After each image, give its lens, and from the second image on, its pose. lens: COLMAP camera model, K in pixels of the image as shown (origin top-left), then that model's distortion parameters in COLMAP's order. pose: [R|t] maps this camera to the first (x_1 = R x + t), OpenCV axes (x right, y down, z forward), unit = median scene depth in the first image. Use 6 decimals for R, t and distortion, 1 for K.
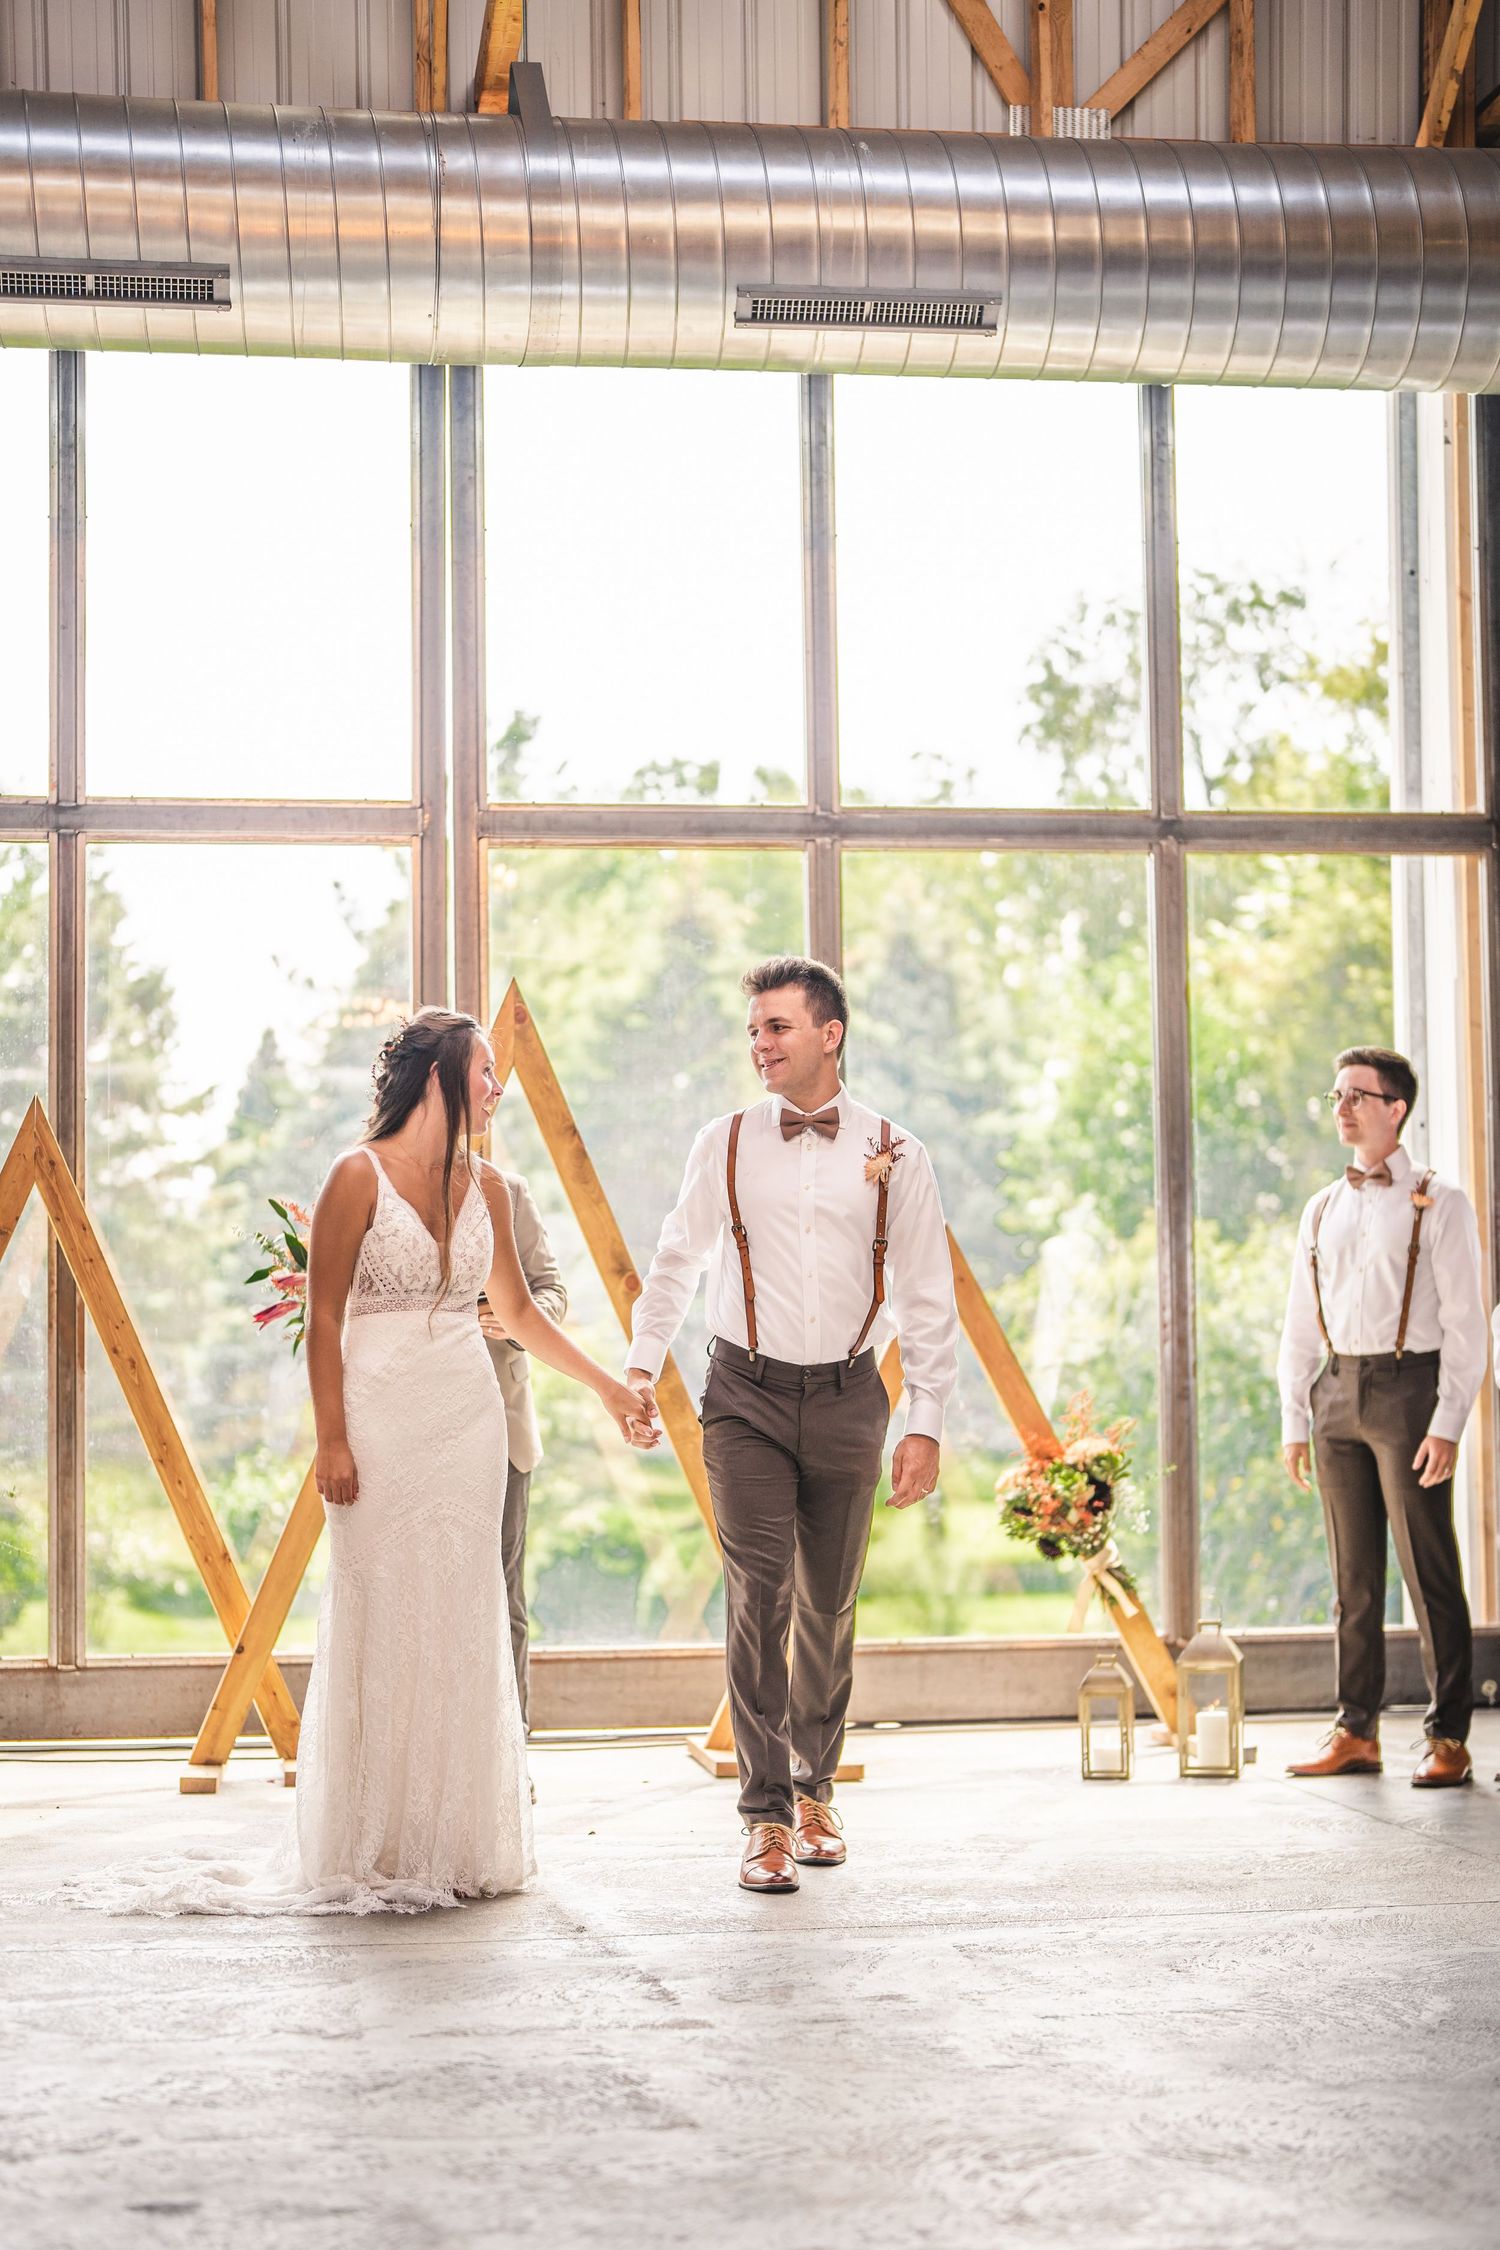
lens RADIAL K [[3756.5, 0, 733.9], [0, 3756.5, 1235.0], [0, 0, 1]] dist [-0.014790, 0.000000]
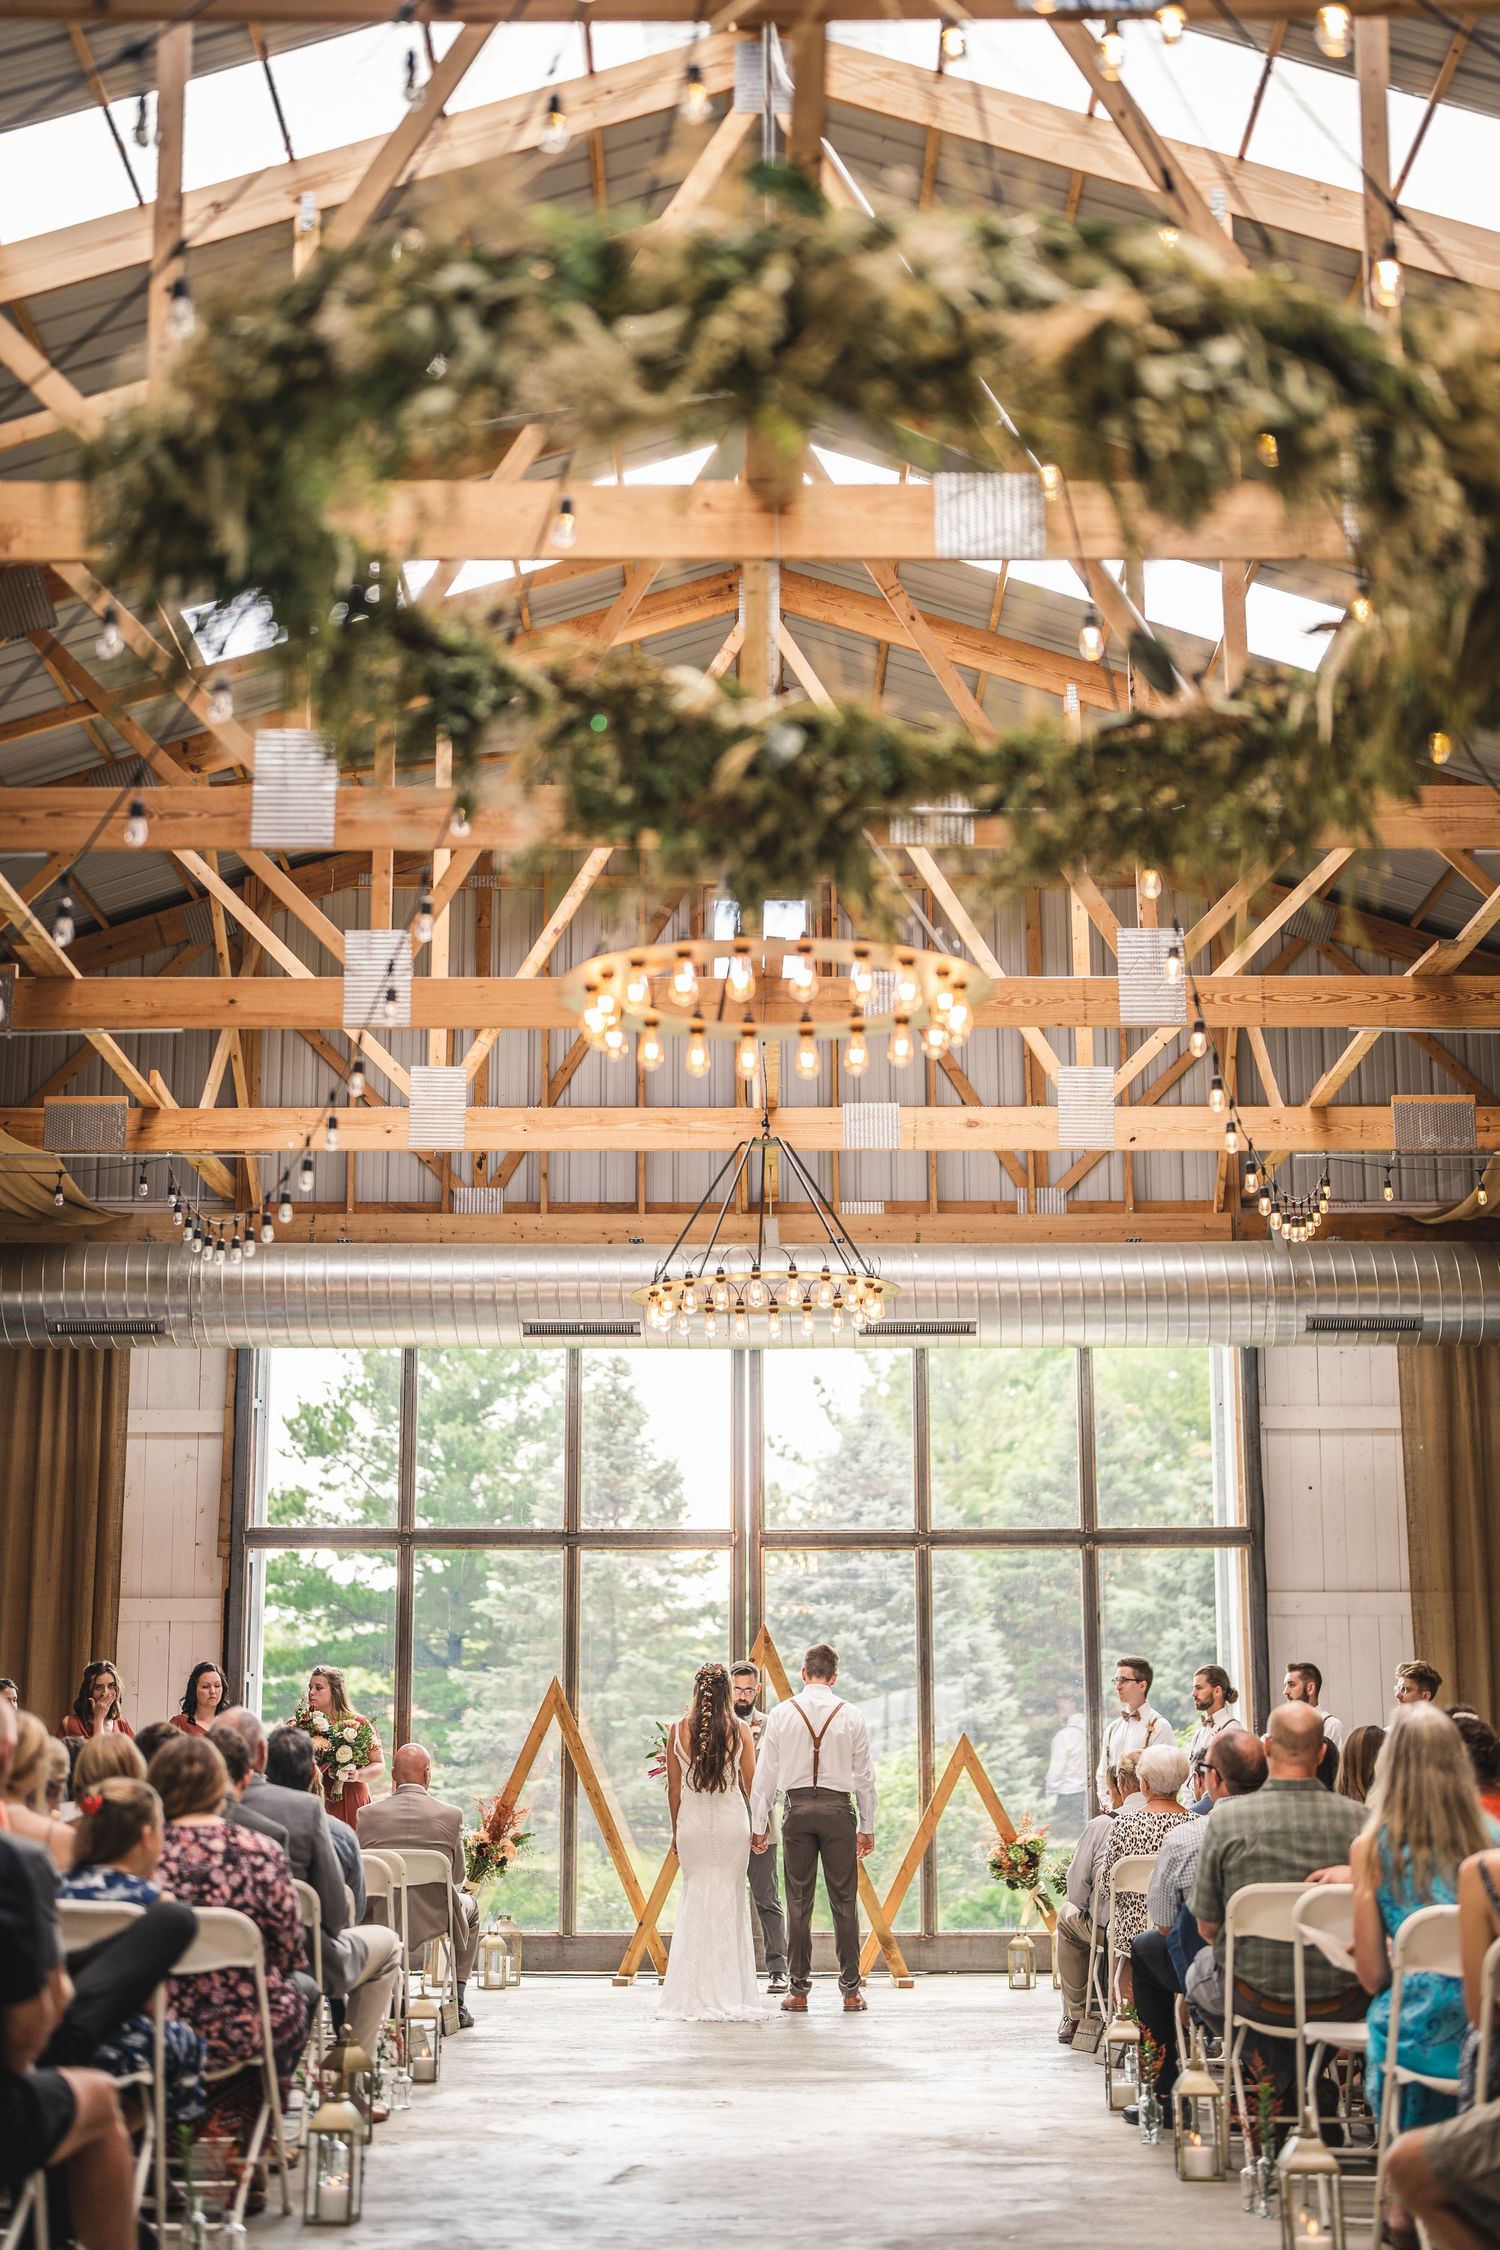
lens RADIAL K [[3440.9, 0, 748.9], [0, 3440.9, 1140.0], [0, 0, 1]] dist [0.040672, 0.000000]
pose [[0.990665, -0.016031, -0.135373, 0.202177], [-0.003725, 0.989507, -0.144436, -0.052040], [0.136268, 0.143592, 0.980210, -0.999231]]
